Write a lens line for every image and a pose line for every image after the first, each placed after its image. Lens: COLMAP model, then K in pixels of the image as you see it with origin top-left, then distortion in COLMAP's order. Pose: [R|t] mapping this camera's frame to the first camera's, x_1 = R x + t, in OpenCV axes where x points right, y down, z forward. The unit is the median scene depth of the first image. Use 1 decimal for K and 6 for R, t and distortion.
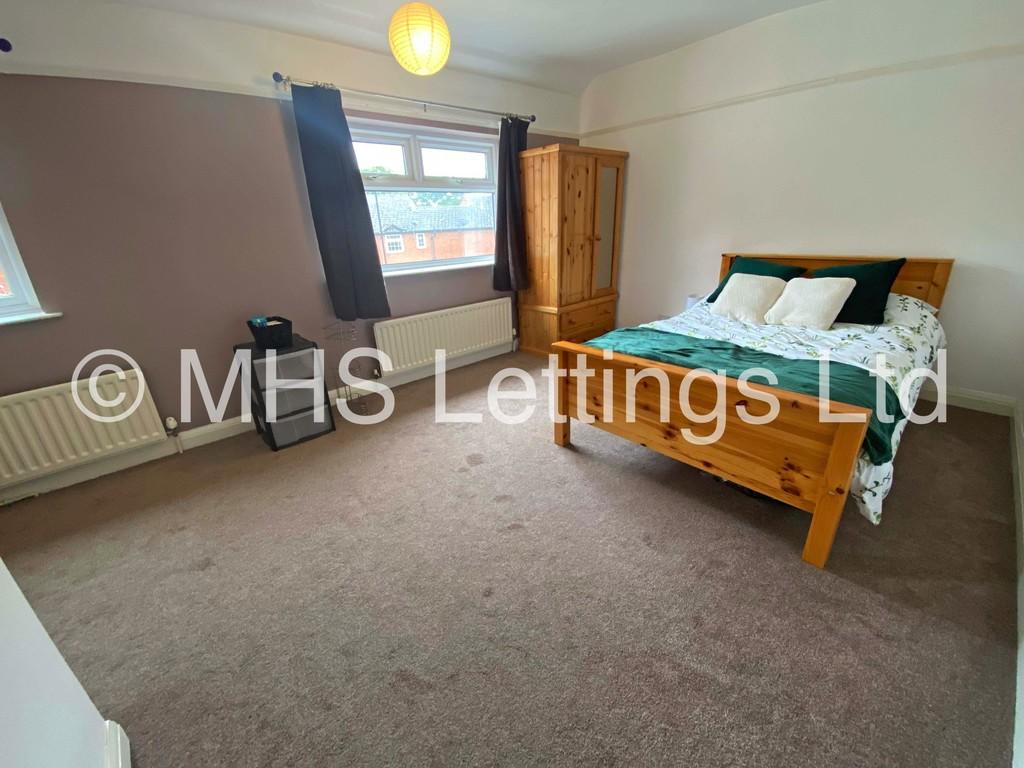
lens RADIAL K [[420.9, 0, 509.6], [0, 420.9, 382.4], [0, 0, 1]] dist [0.025985, -0.020128]
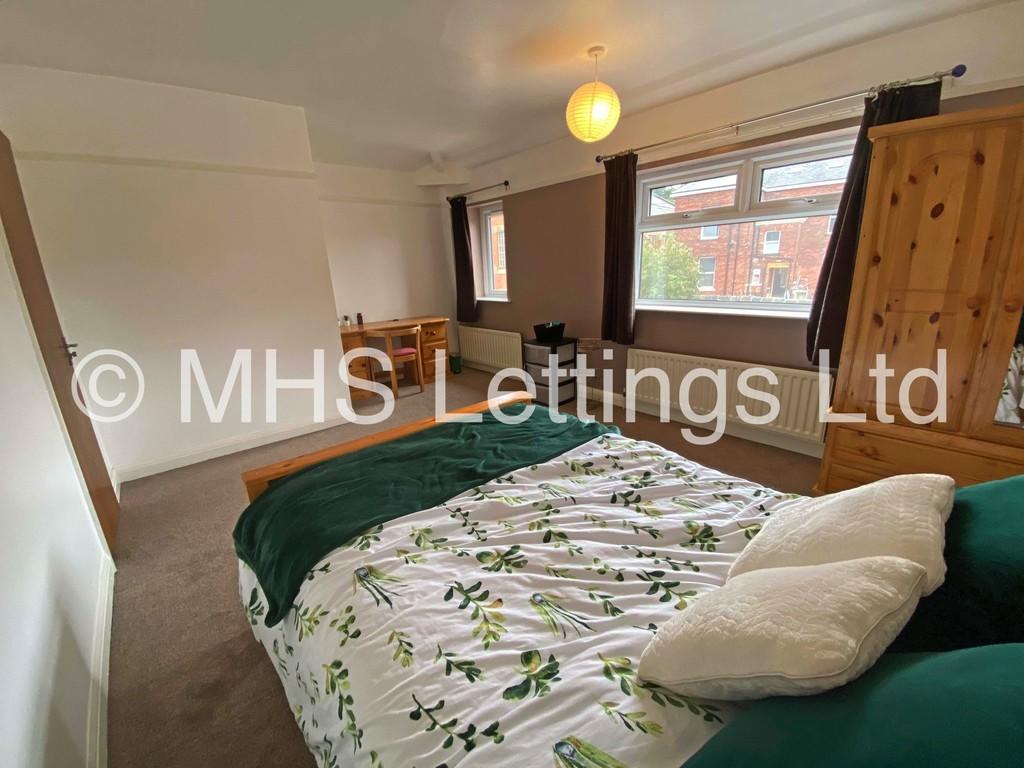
lens RADIAL K [[420.9, 0, 509.6], [0, 420.9, 382.4], [0, 0, 1]] dist [0.025985, -0.020128]
pose [[-0.016408, 0.305600, -0.952019, 0.709646], [-0.324452, 0.898996, 0.294172, -0.264296], [0.945760, 0.313711, 0.084402, 0.590436]]
